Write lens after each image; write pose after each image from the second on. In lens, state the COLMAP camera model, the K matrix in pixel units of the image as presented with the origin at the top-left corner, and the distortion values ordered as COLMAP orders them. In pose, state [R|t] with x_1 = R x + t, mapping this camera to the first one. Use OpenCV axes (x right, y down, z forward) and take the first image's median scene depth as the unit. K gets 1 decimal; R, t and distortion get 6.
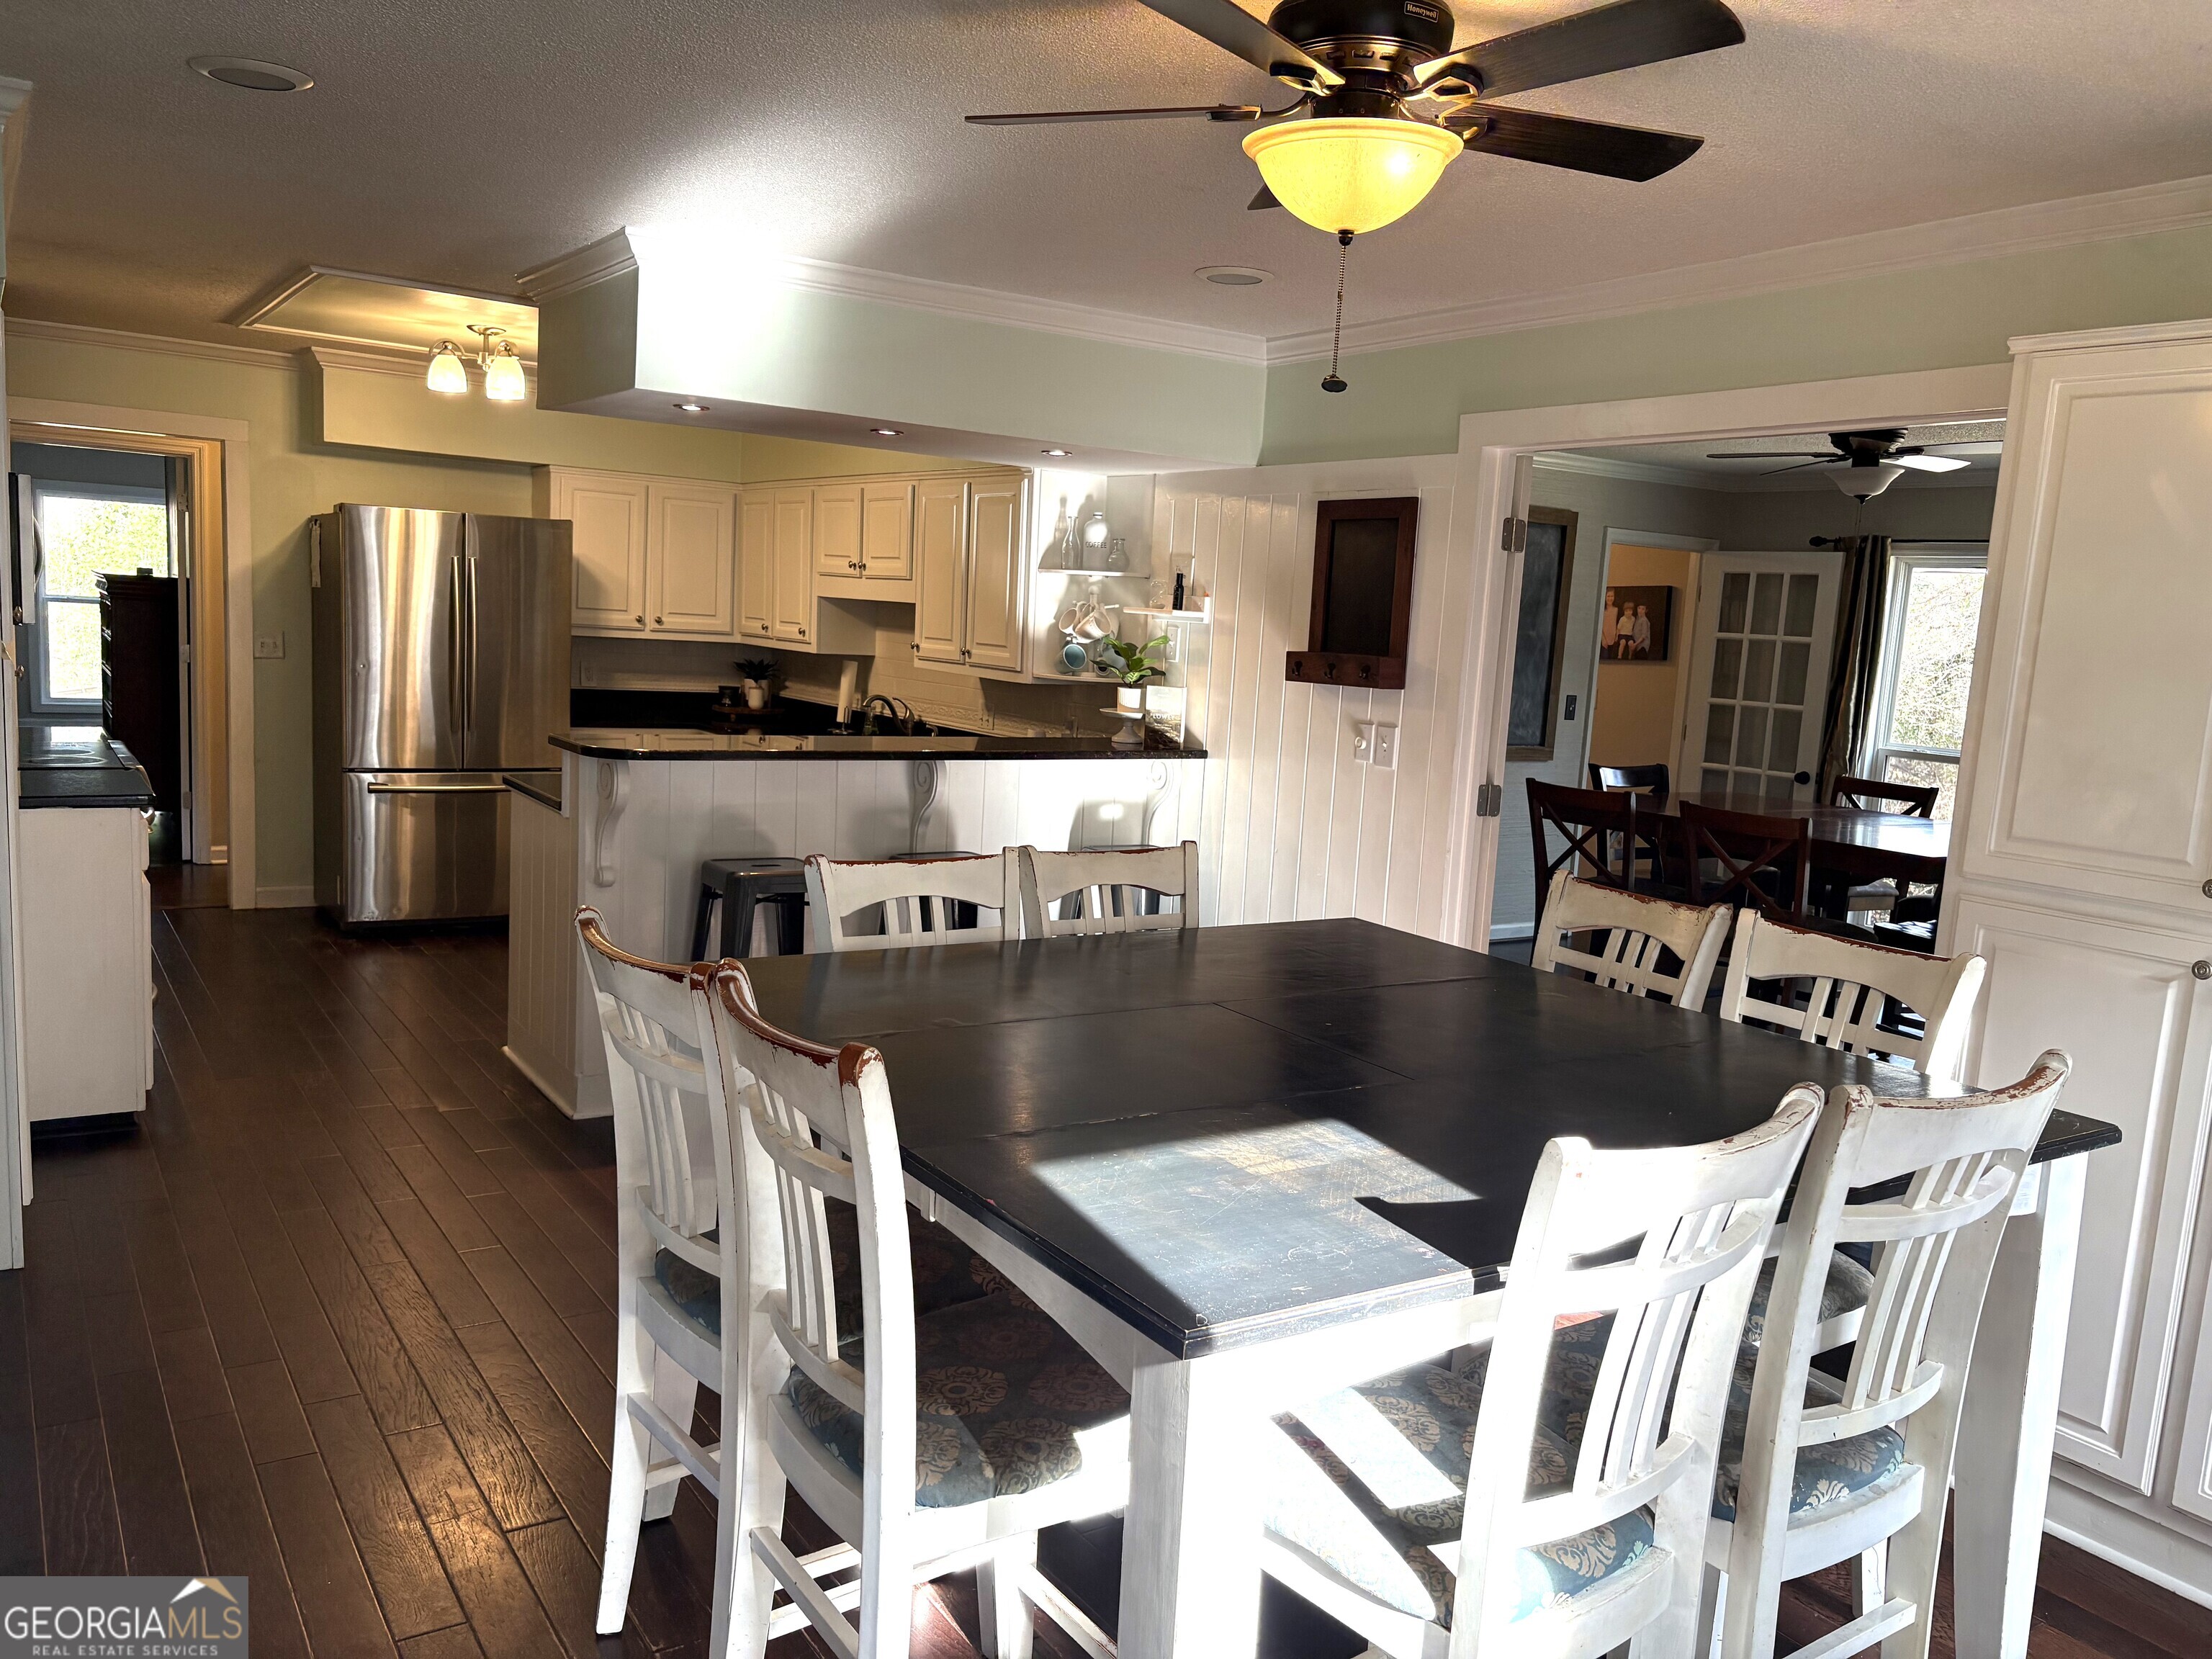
lens RADIAL K [[1654.1, 0, 1105.9], [0, 1654.1, 832.0], [0, 0, 1]] dist [0.027469, -0.014911]
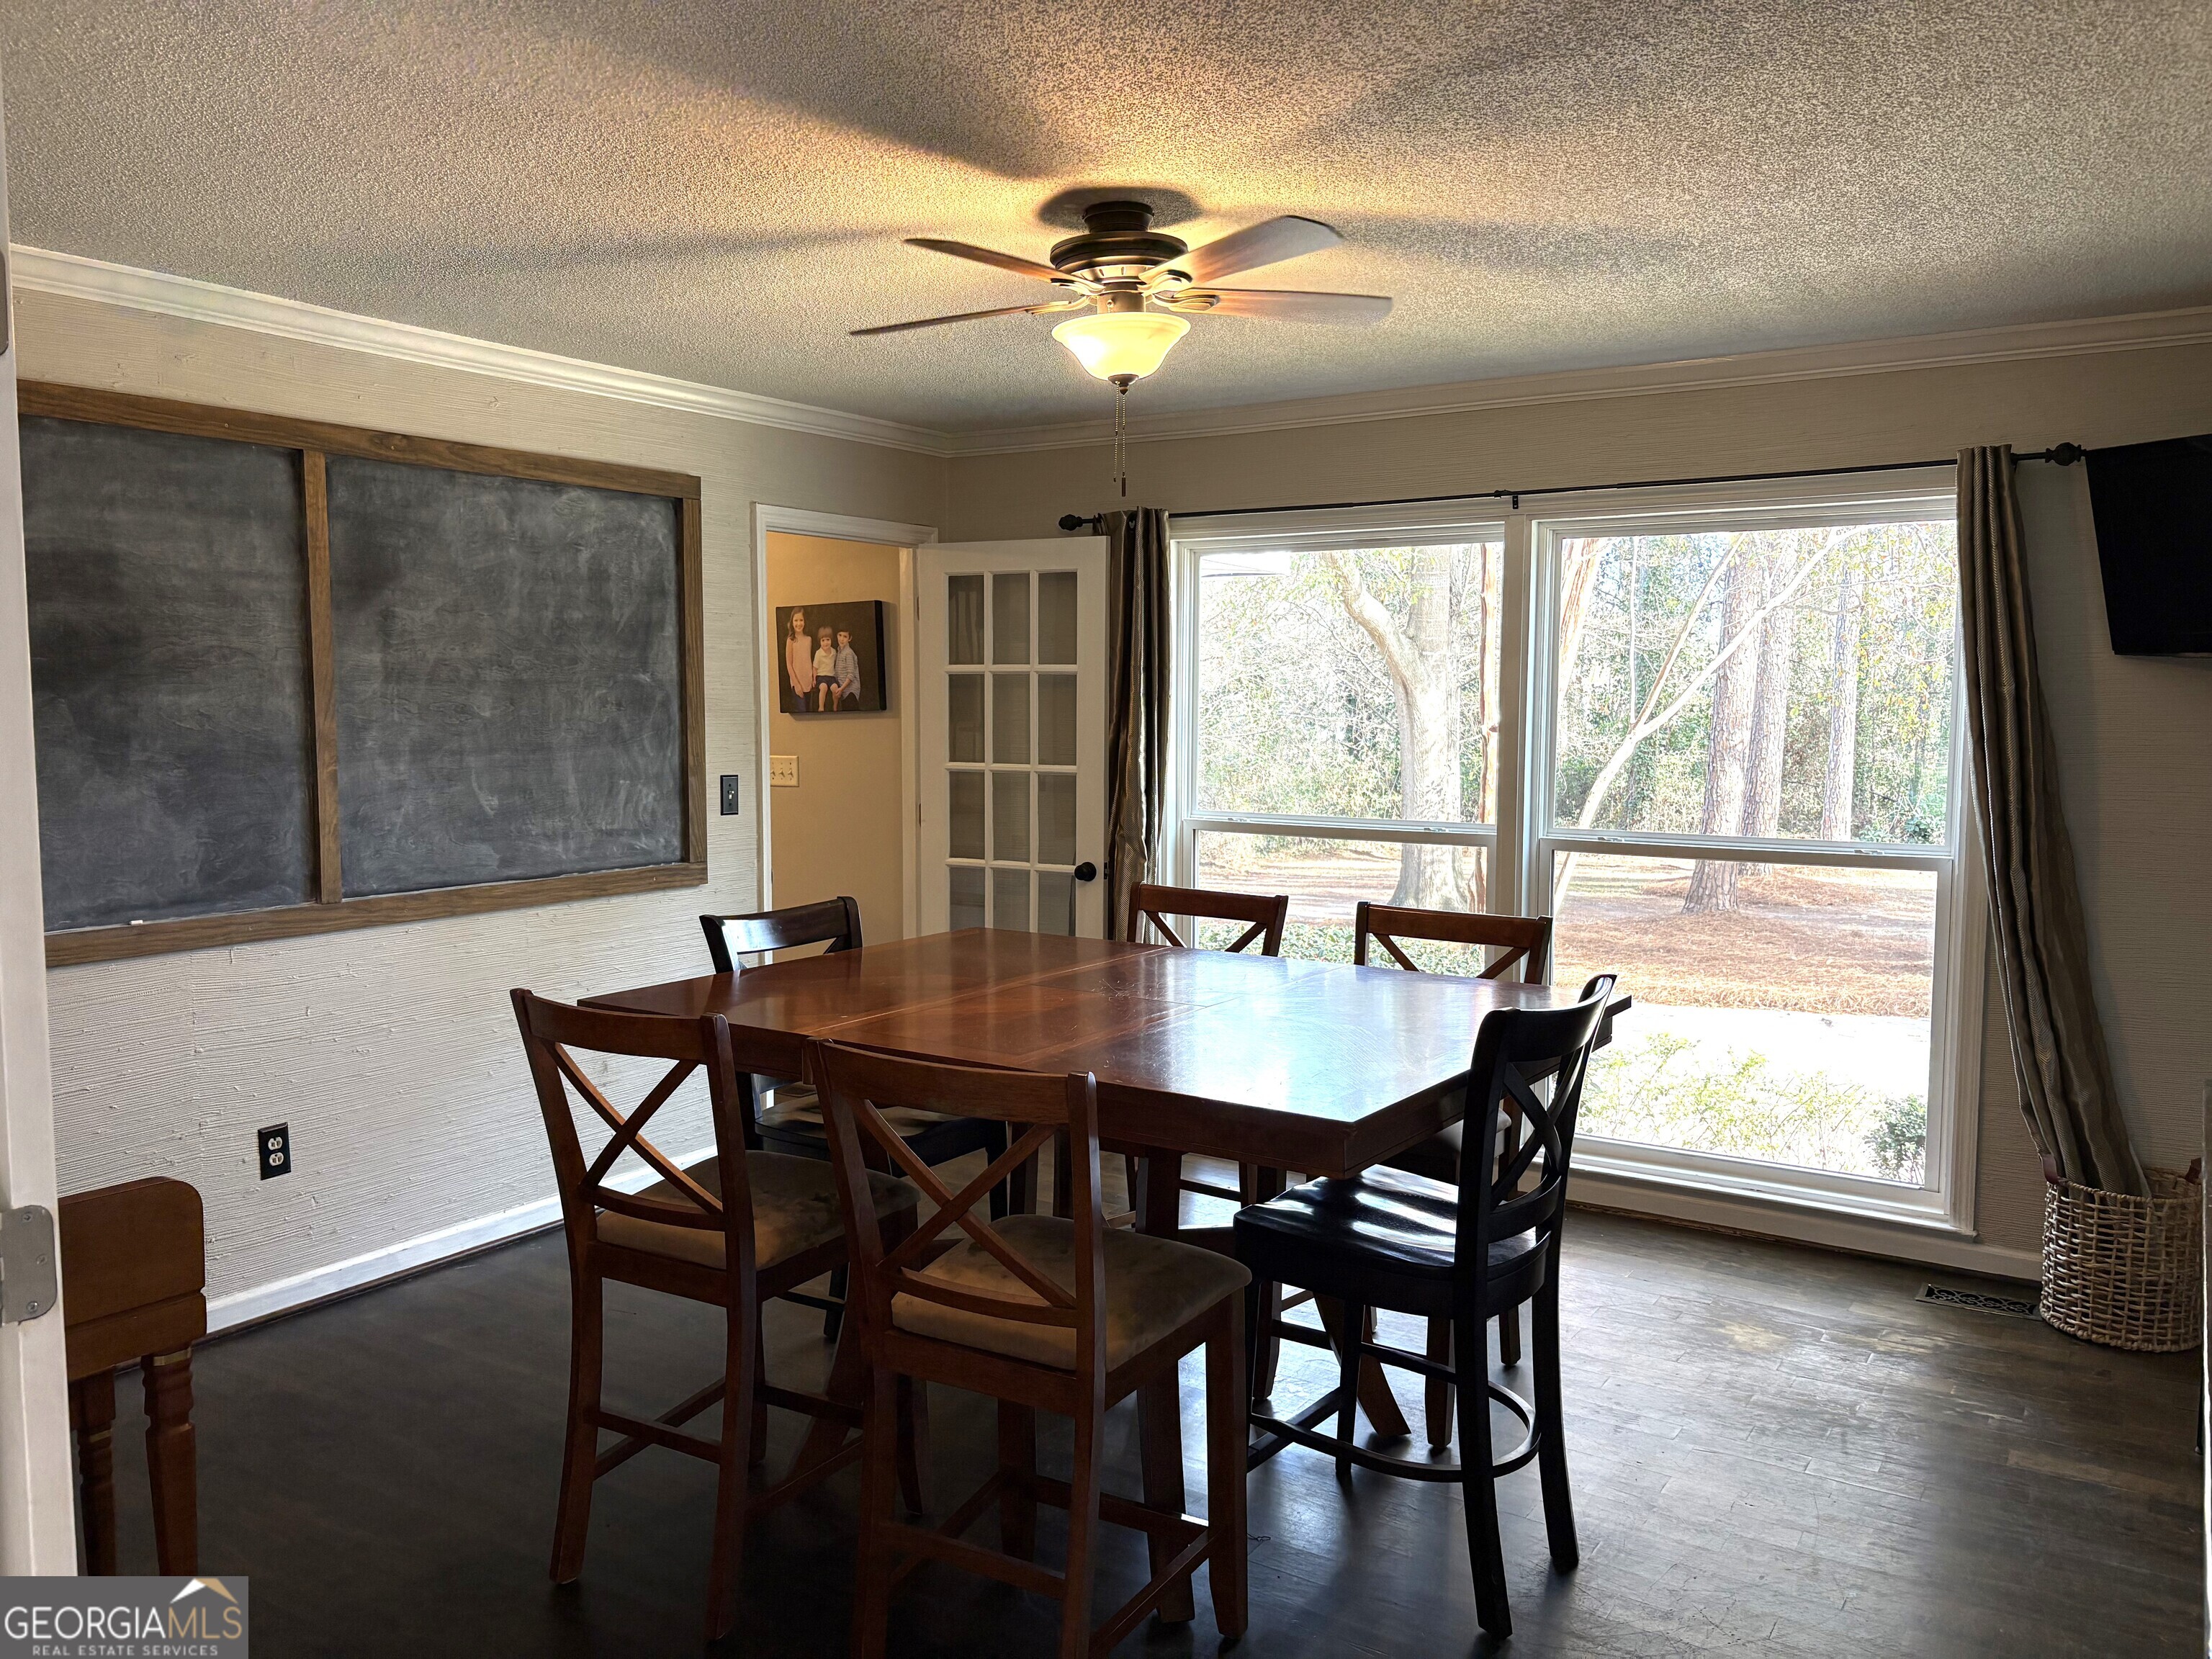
lens RADIAL K [[1654.1, 0, 1108.0], [0, 1654.1, 830.8], [0, 0, 1]] dist [0.027469, -0.014911]
pose [[0.918665, -0.086179, 0.385523, 0.171645], [0.100166, 0.994837, -0.016302, -0.037831], [-0.382128, 0.053592, 0.922554, 0.379509]]
